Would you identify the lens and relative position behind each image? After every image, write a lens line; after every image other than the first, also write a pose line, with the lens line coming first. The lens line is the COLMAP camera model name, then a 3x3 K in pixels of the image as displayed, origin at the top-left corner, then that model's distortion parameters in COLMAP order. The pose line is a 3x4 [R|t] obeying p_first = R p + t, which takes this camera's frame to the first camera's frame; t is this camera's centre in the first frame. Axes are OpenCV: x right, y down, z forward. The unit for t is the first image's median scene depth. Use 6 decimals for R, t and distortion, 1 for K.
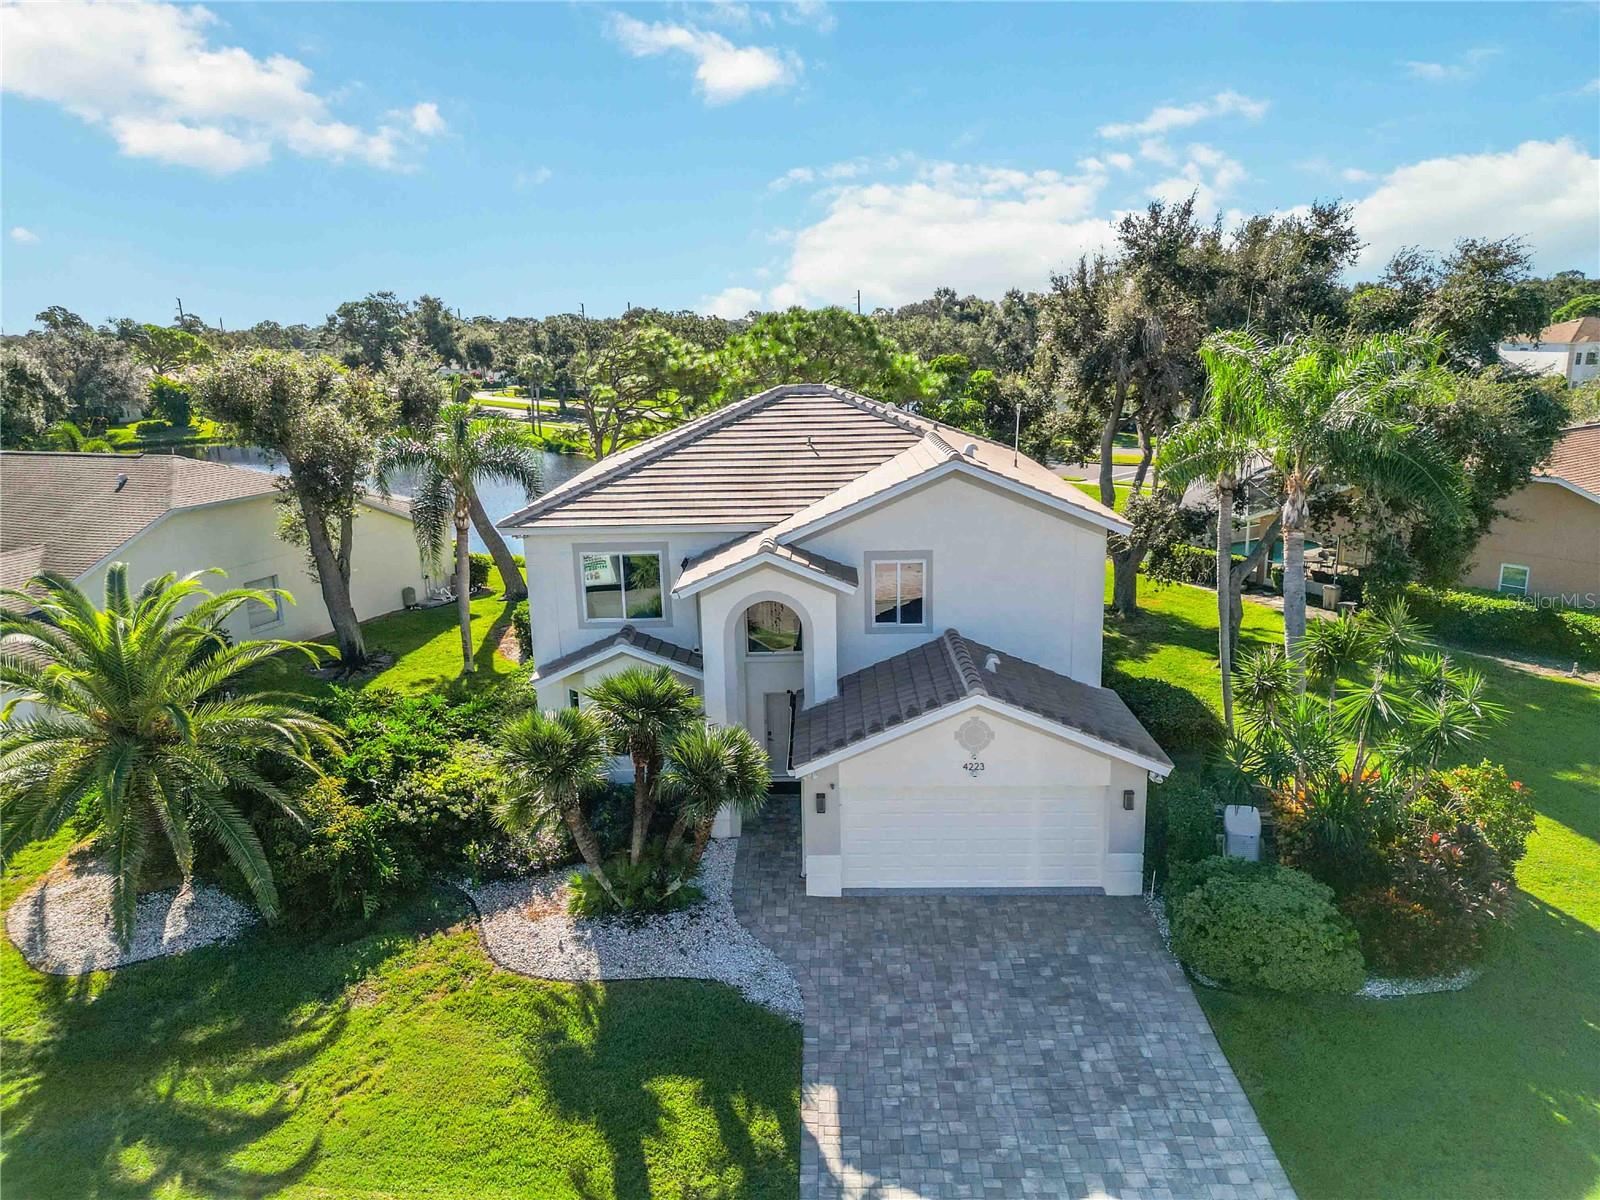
lens RADIAL K [[1116.0, 0, 795.6], [0, 1116.0, 597.3], [0, 0, 1]] dist [0.054272, -0.043716]
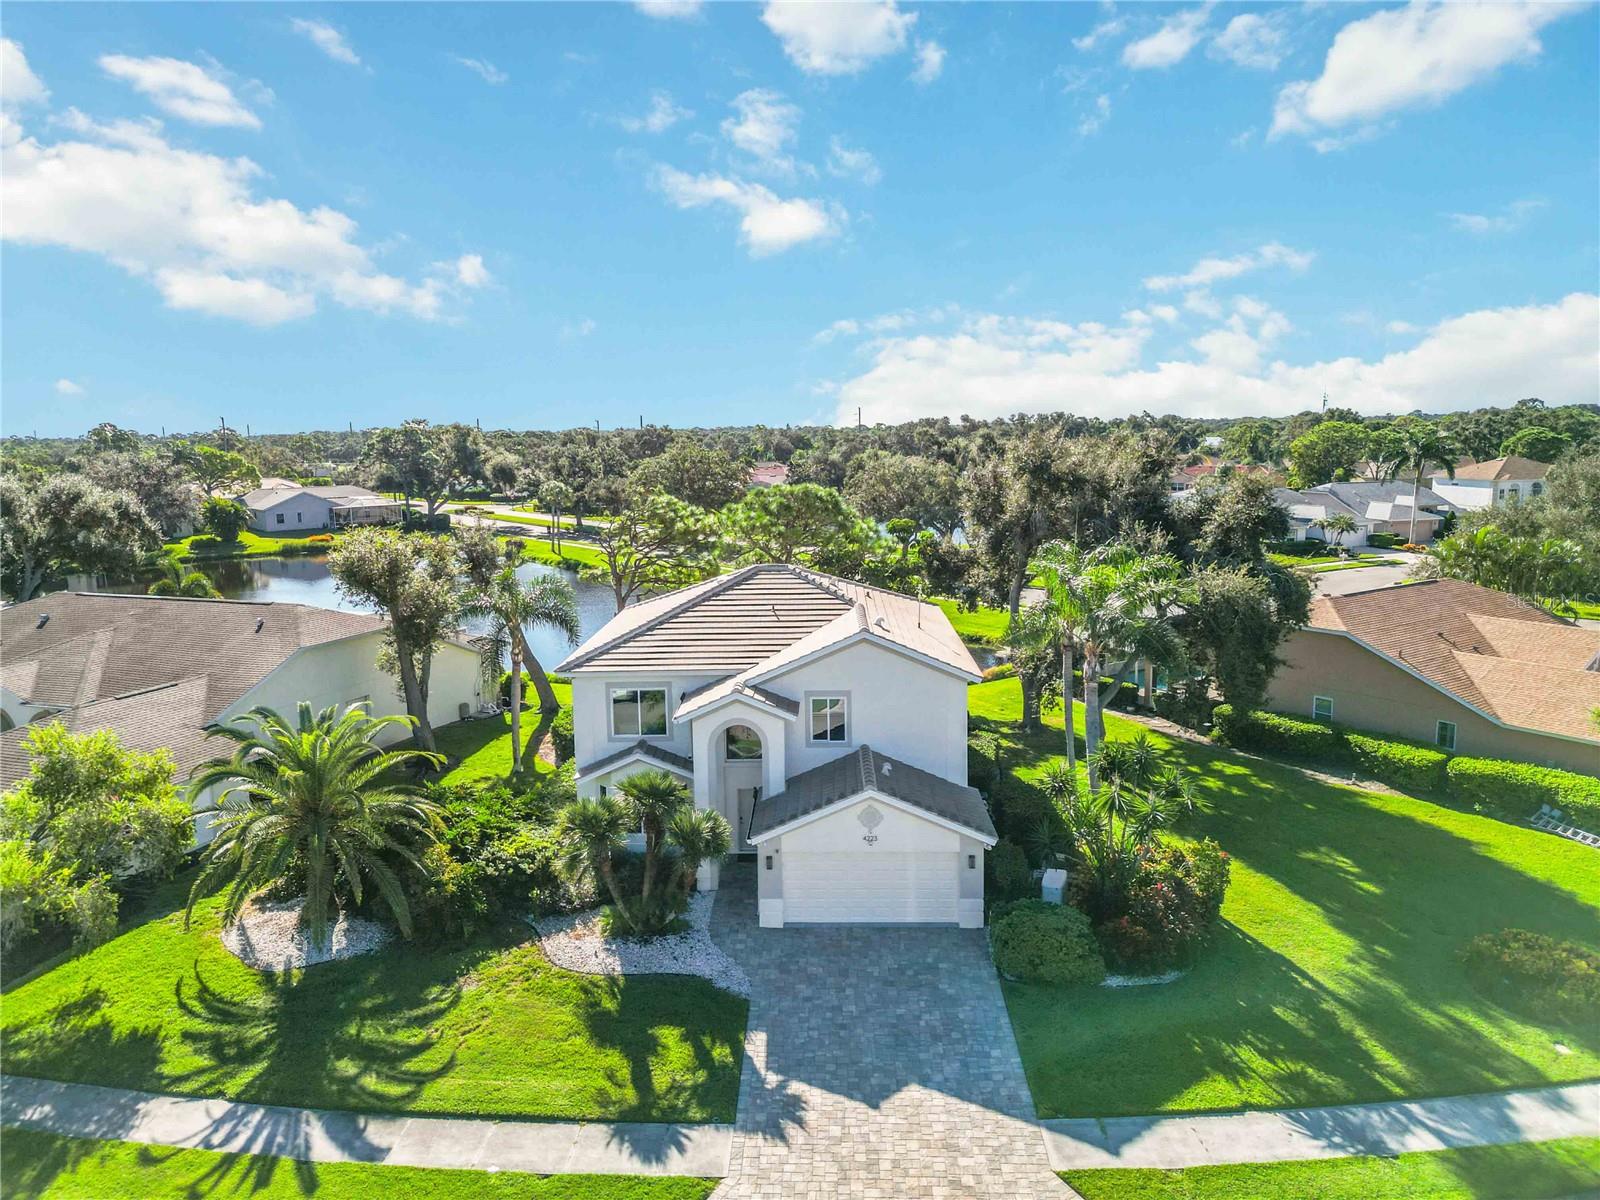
lens RADIAL K [[1116.0, 0, 796.6], [0, 1116.0, 594.2], [0, 0, 1]] dist [0.054272, -0.043716]
pose [[0.999951, 0.008736, -0.004672, 0.062963], [-0.009130, 0.995701, -0.092170, -0.037249], [0.003847, 0.092209, 0.995732, -0.530568]]
